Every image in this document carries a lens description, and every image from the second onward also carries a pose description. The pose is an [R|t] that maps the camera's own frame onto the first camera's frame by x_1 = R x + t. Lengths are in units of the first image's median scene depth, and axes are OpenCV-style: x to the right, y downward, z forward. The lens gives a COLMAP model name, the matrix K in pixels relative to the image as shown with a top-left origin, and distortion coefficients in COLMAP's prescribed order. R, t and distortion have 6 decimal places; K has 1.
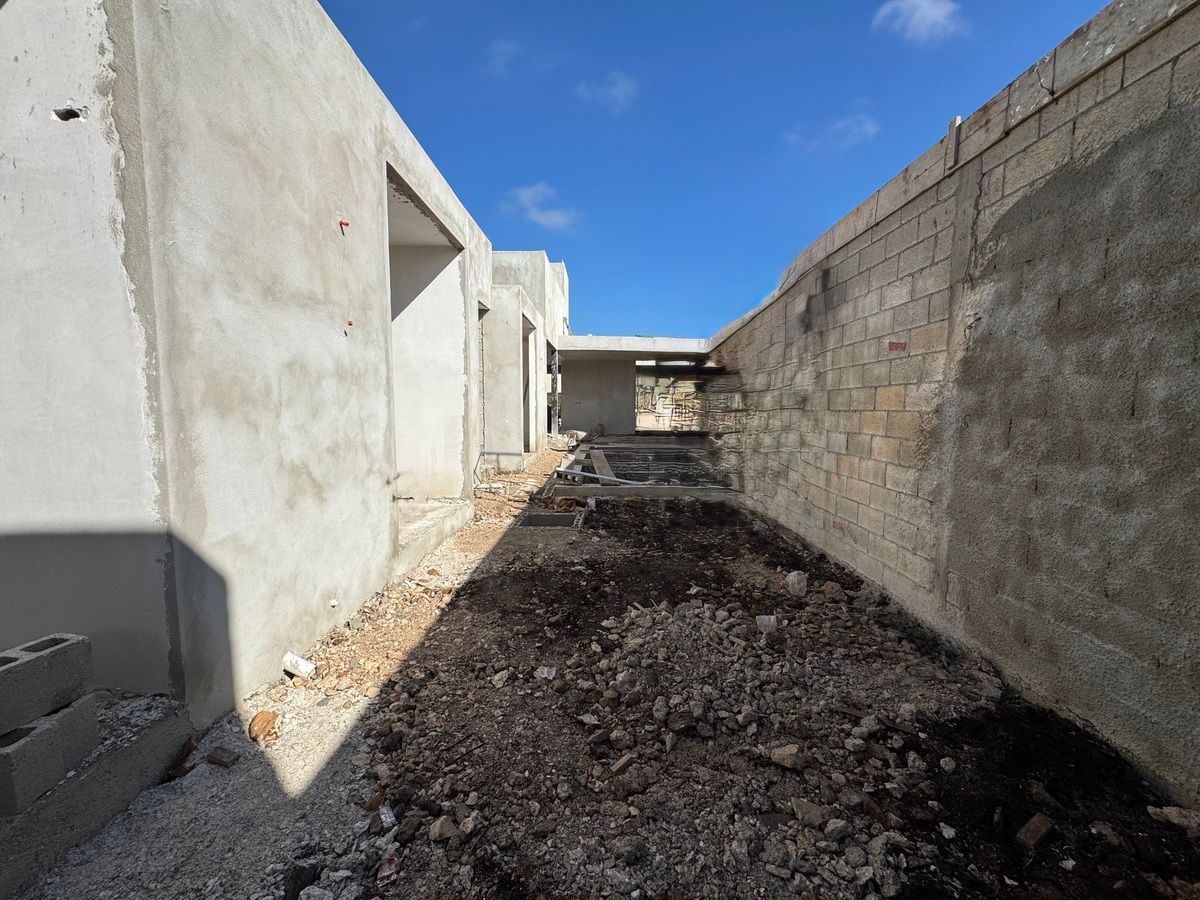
lens RADIAL K [[475.0, 0, 598.1], [0, 475.0, 447.6], [0, 0, 1]] dist [-0.002019, 0.000547]
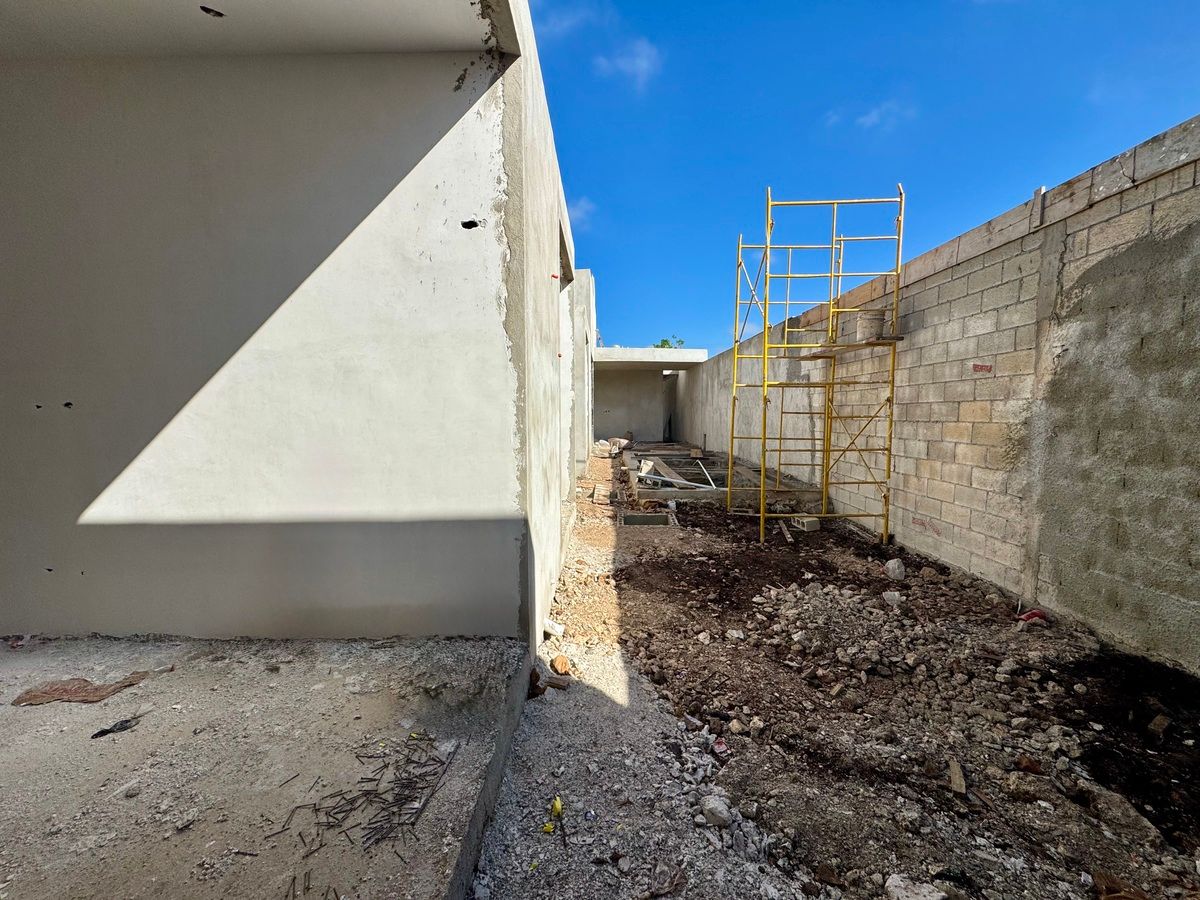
lens RADIAL K [[475.0, 0, 599.1], [0, 475.0, 447.9], [0, 0, 1]] dist [-0.002019, 0.000547]
pose [[0.999977, -0.006740, 0.000101, -0.498192], [0.006741, 0.999885, -0.013578, -0.005550], [-0.000010, 0.013579, 0.999908, -0.283847]]
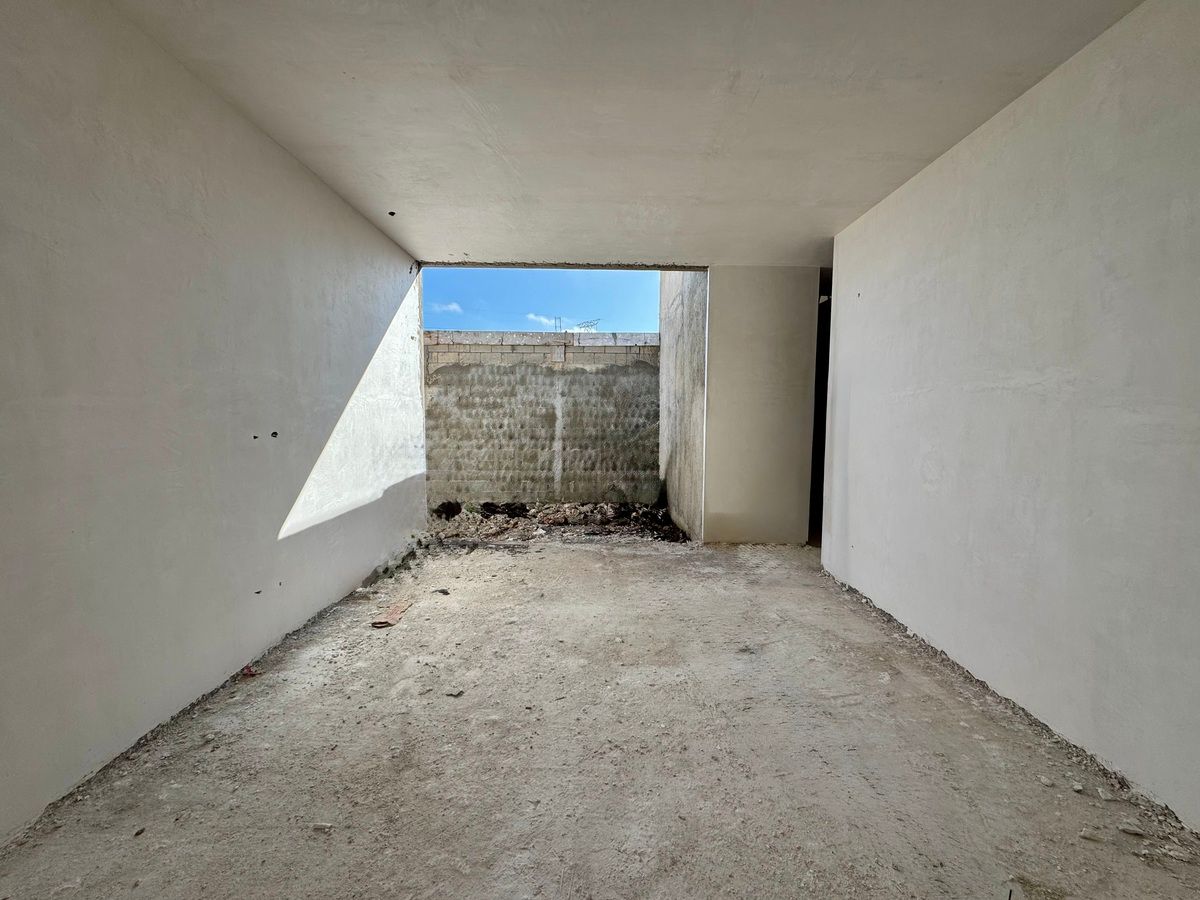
lens RADIAL K [[475.0, 0, 597.4], [0, 475.0, 448.6], [0, 0, 1]] dist [-0.002019, 0.000547]
pose [[-0.016484, -0.078048, 0.996813, -2.773228], [0.081699, 0.993510, 0.079141, -0.111562], [-0.996521, 0.082744, -0.010001, -0.032942]]
